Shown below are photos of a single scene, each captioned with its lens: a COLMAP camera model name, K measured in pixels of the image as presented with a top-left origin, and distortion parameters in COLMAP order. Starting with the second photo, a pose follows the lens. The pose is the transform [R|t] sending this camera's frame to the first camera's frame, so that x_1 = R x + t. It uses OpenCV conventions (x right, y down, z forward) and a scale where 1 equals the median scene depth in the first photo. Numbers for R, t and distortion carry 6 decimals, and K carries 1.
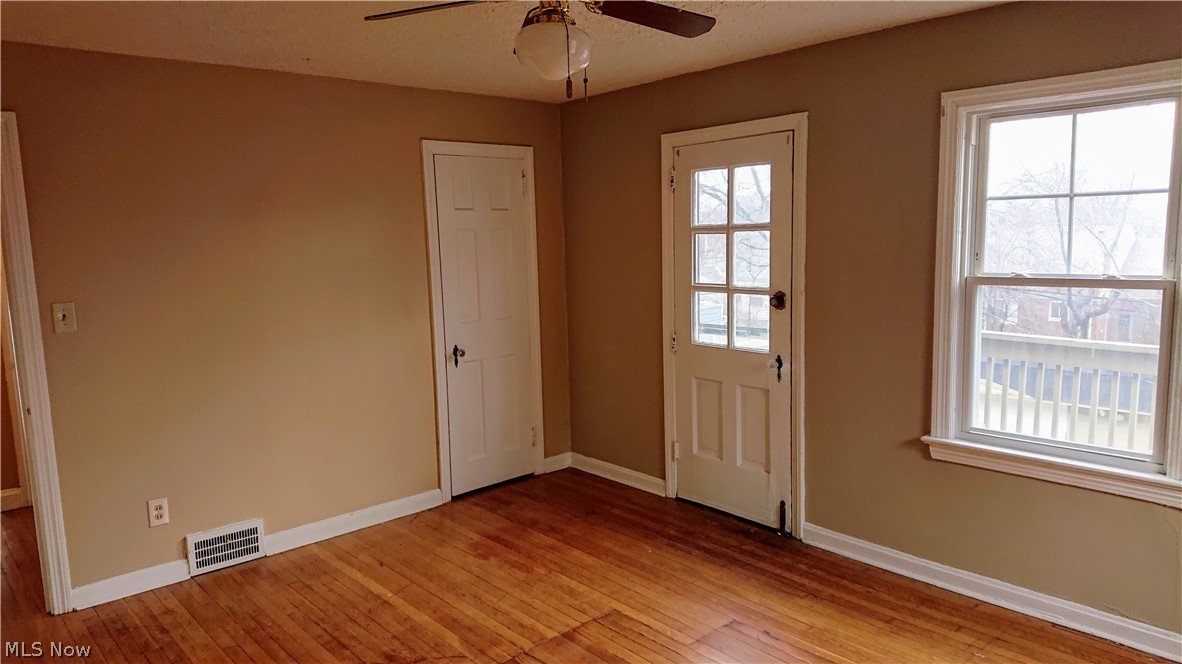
lens RADIAL K [[884.7, 0, 591.0], [0, 884.7, 332.0], [0, 0, 1]] dist [-0.002250, -0.005035]
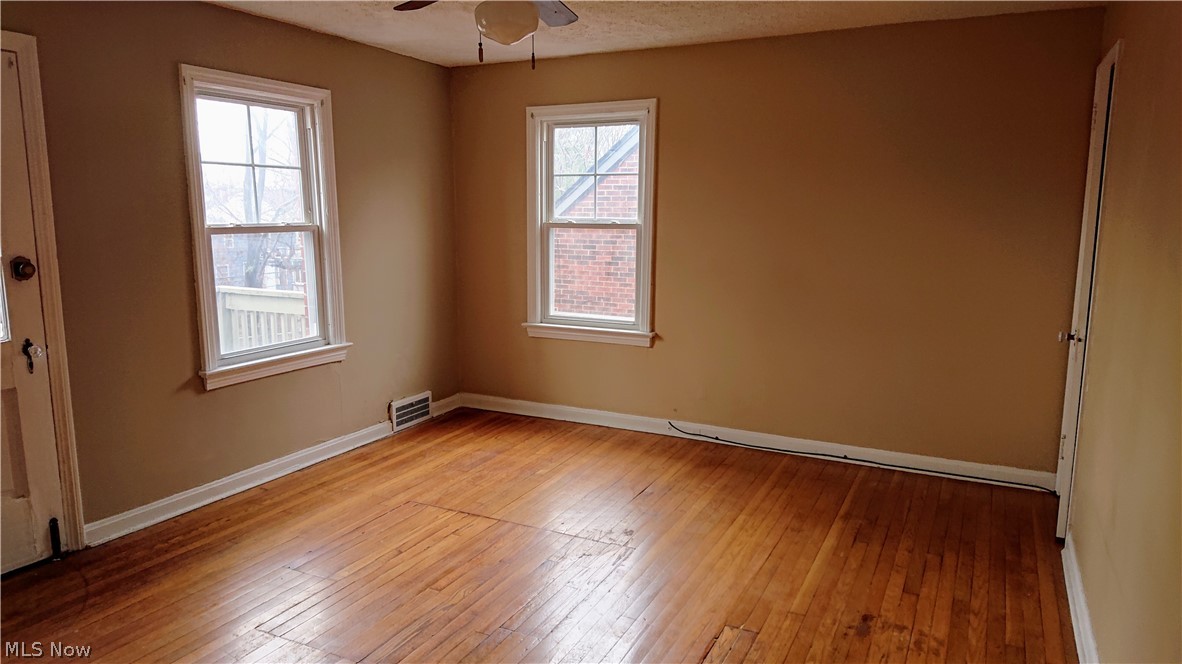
lens RADIAL K [[791.8, 0, 587.1], [0, 791.8, 336.5], [0, 0, 1]] dist [0.059340, -0.002525]
pose [[-0.402426, -0.112523, 0.908511, -0.751916], [0.137418, 0.973747, 0.181472, -0.045437], [-0.905080, 0.197875, -0.376399, 0.951473]]
